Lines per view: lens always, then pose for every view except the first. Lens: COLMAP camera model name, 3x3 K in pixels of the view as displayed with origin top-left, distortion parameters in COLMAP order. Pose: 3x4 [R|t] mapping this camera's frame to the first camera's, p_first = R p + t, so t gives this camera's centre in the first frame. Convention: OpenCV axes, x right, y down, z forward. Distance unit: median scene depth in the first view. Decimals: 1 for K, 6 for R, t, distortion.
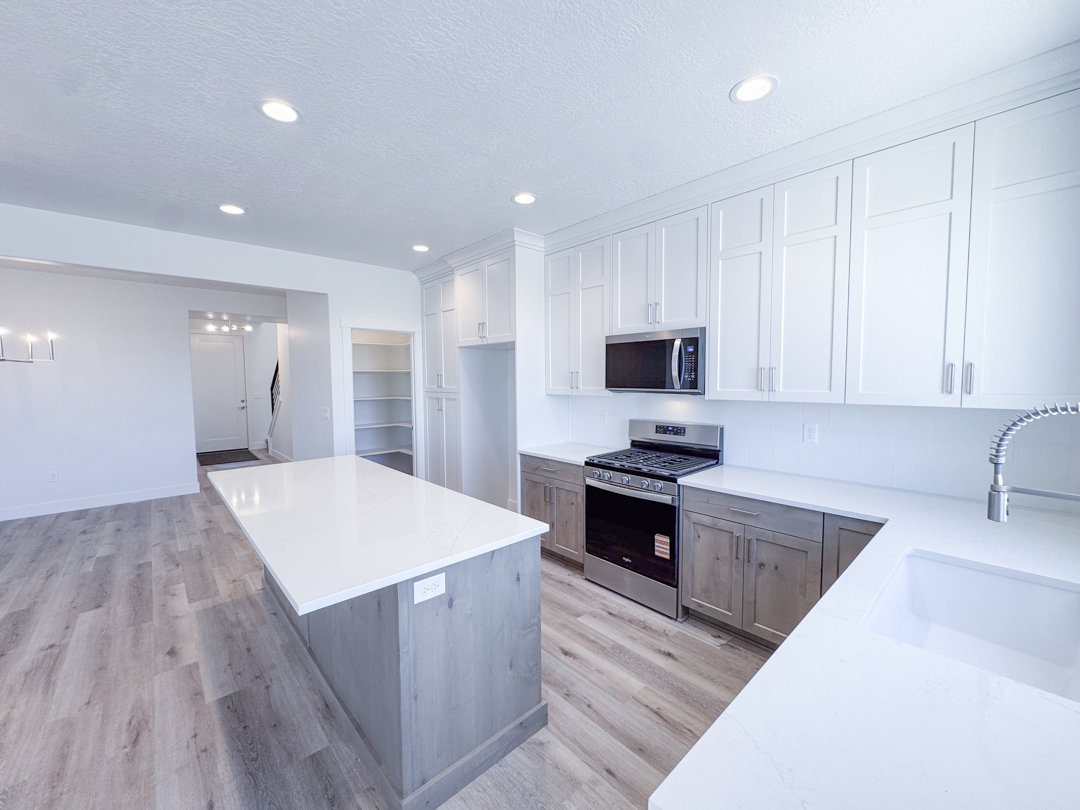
lens RADIAL K [[432.2, 0, 539.0], [0, 432.2, 404.0], [0, 0, 1]] dist [-0.002587, -0.000073]
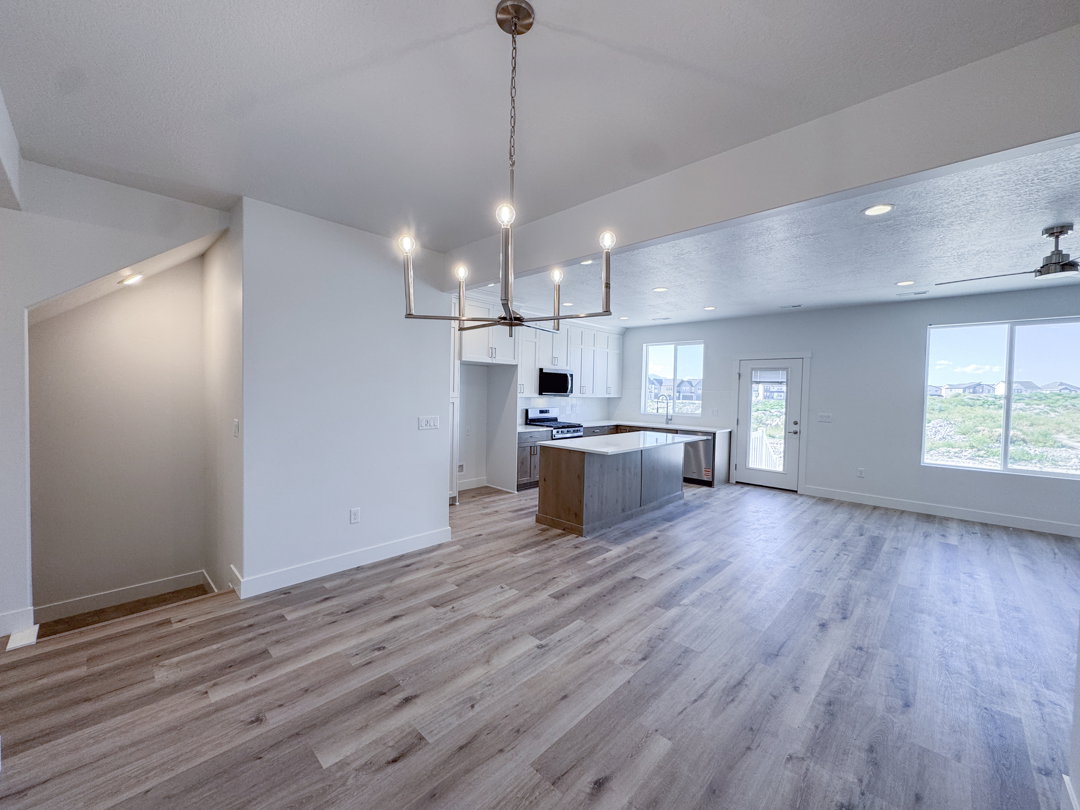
lens RADIAL K [[432.2, 0, 537.9], [0, 432.2, 401.4], [0, 0, 1]] dist [-0.002587, -0.000073]
pose [[-0.073361, -0.019623, 0.997112, -2.104669], [0.038840, 0.998992, 0.022518, -0.049151], [-0.996549, 0.040380, -0.072524, 1.285408]]
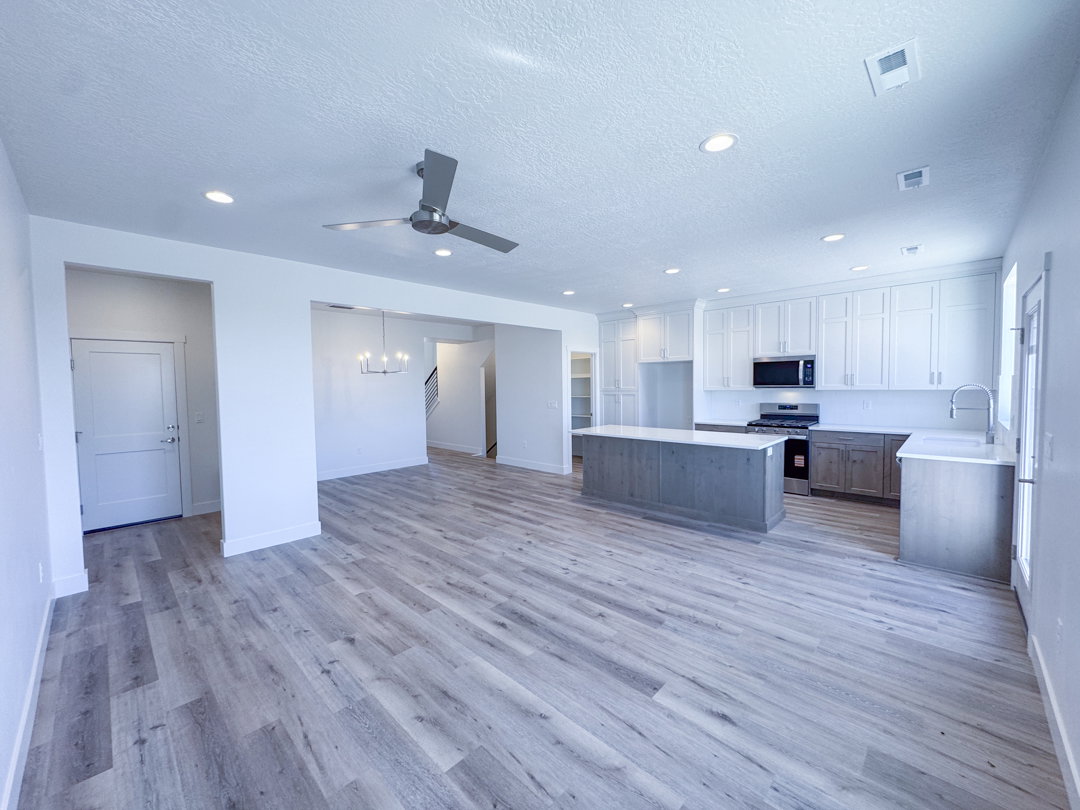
lens RADIAL K [[432.2, 0, 537.0], [0, 432.2, 405.7], [0, 0, 1]] dist [-0.002587, -0.000073]
pose [[0.998091, -0.012466, 0.060483, -0.984708], [0.013088, 0.999865, -0.009898, 0.061858], [-0.060351, 0.010671, 0.998120, -0.896127]]
